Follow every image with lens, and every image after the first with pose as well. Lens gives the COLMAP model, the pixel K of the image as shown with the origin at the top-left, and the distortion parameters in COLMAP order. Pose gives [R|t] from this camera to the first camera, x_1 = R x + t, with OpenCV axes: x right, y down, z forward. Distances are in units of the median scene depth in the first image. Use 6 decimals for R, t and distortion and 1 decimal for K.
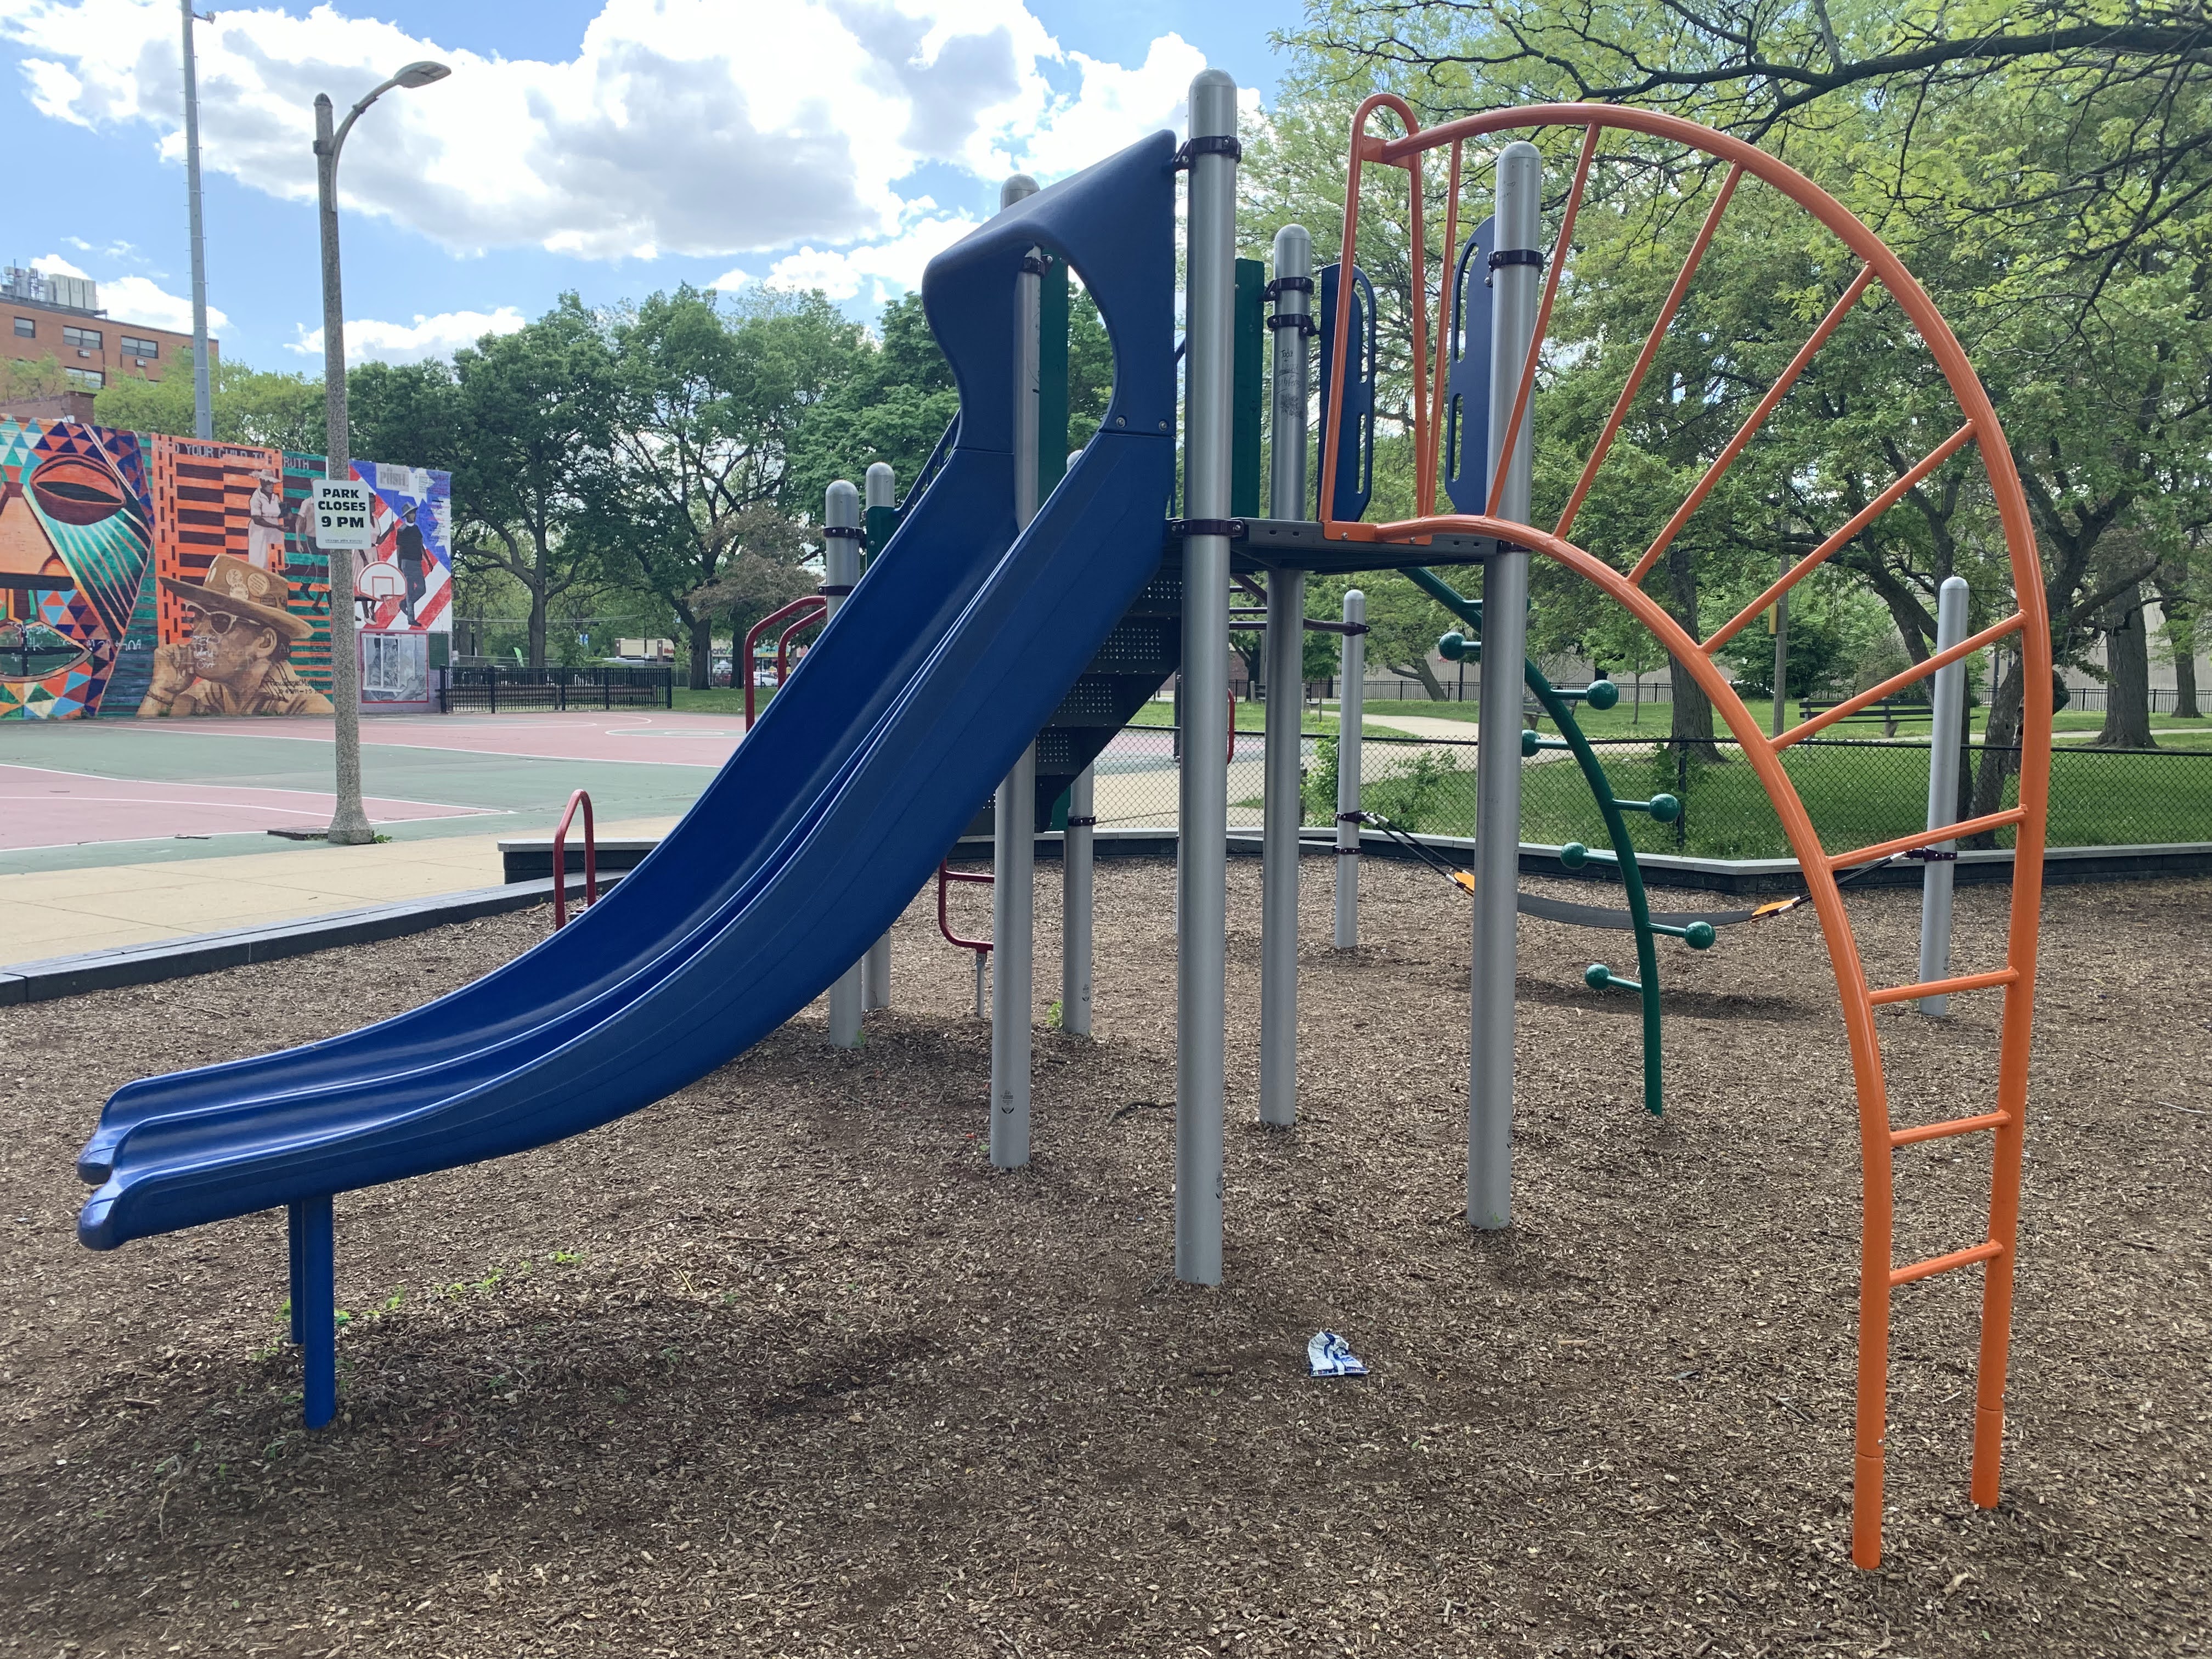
lens RADIAL K [[1707.7, 0, 1124.2], [0, 1707.7, 789.1], [0, 0, 1]] dist [0.053706, -0.064942]
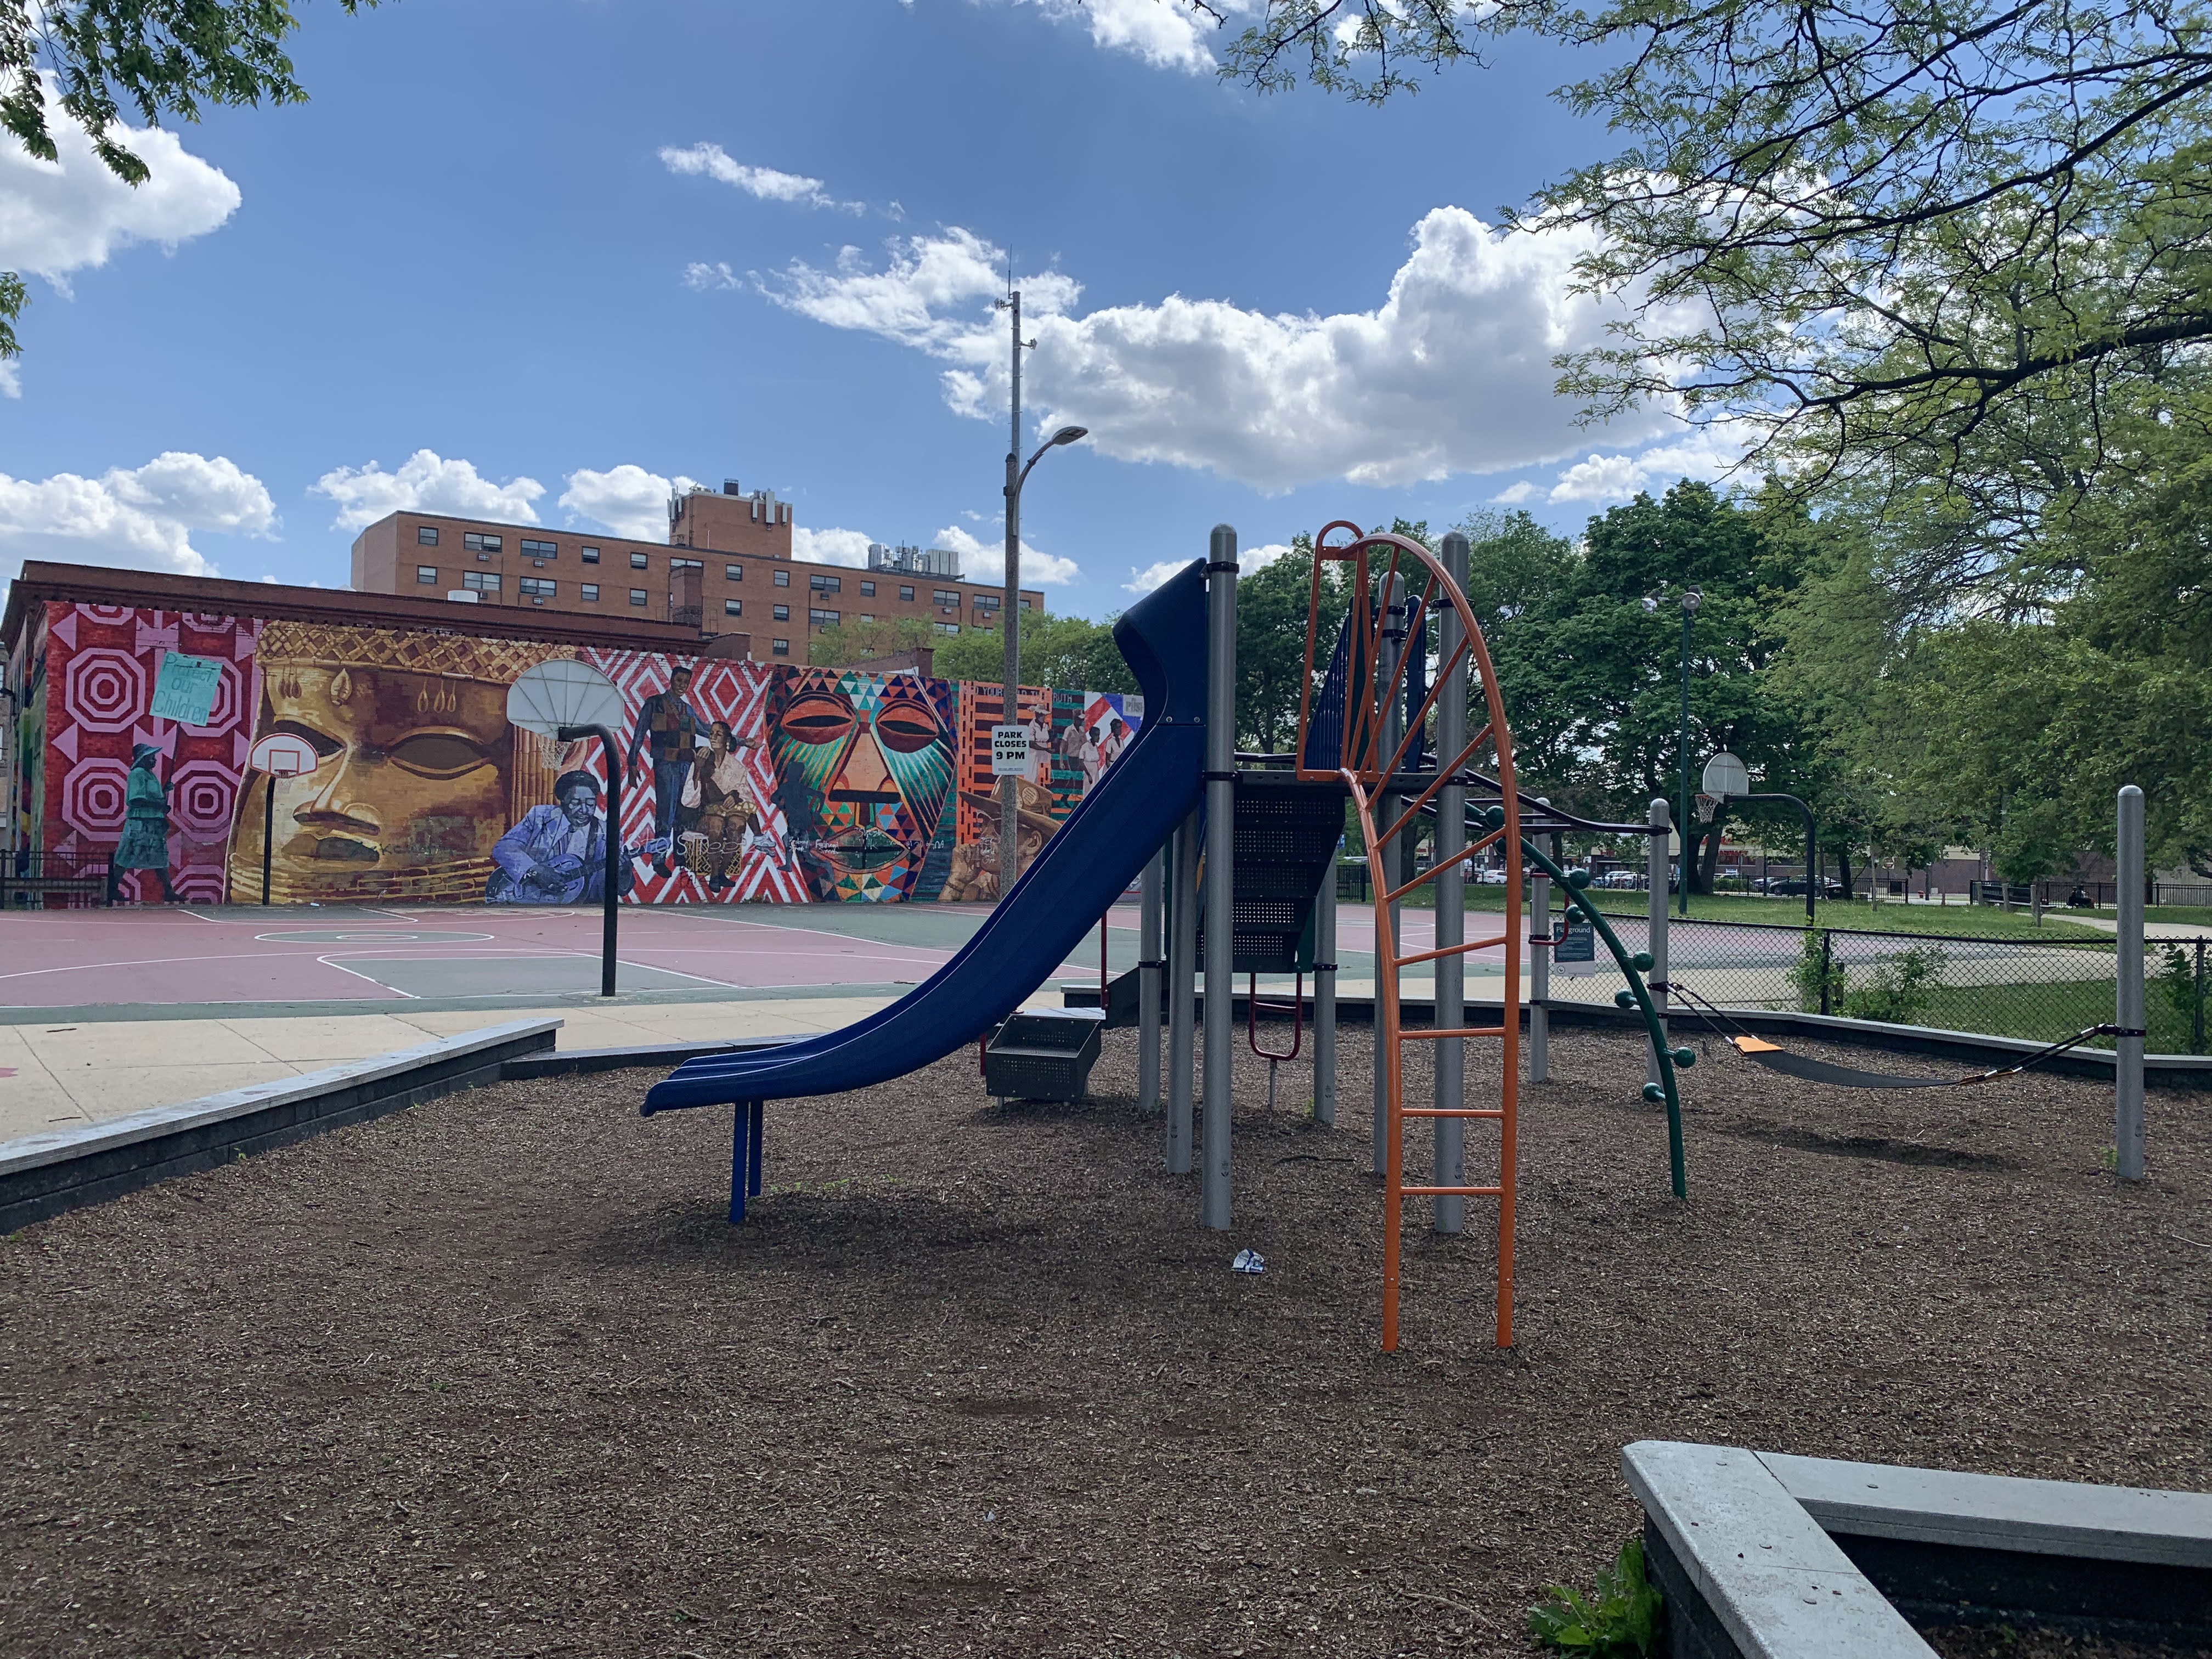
lens RADIAL K [[1707.7, 0, 1124.2], [0, 1707.7, 789.1], [0, 0, 1]] dist [0.053706, -0.064942]
pose [[0.902857, -0.014511, -0.429696, 0.092292], [-0.035142, 0.993595, -0.107394, 0.006283], [0.428502, 0.112062, 0.896565, -0.077014]]
